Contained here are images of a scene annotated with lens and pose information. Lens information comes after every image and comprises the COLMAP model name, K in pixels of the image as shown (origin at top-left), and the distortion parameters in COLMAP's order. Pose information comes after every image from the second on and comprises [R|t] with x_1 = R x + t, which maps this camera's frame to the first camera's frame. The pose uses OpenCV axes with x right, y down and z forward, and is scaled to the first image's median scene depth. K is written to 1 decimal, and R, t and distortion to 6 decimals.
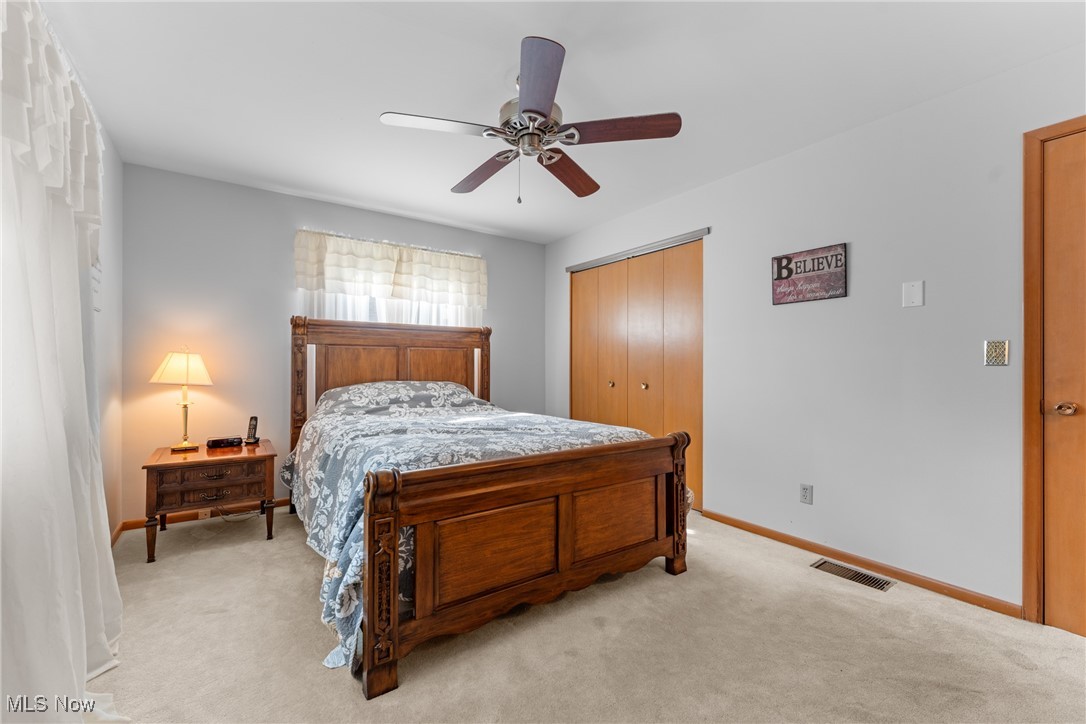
lens RADIAL K [[442.3, 0, 539.2], [0, 442.3, 365.2], [0, 0, 1]] dist [0.002067, 0.001664]
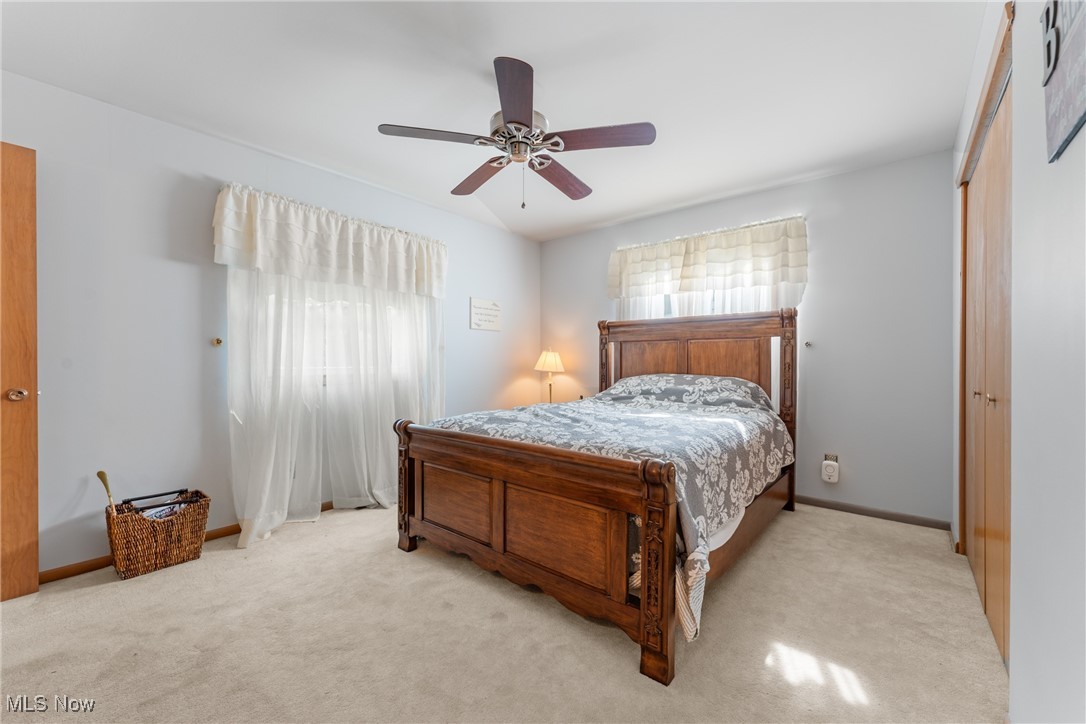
lens RADIAL K [[442.3, 0, 534.8], [0, 442.3, 361.5], [0, 0, 1]] dist [0.002067, 0.001664]
pose [[0.240397, 0.001475, -0.970674, 0.646215], [0.003056, 0.999993, 0.002277, 0.003943], [0.970670, -0.003514, 0.240391, 0.486518]]
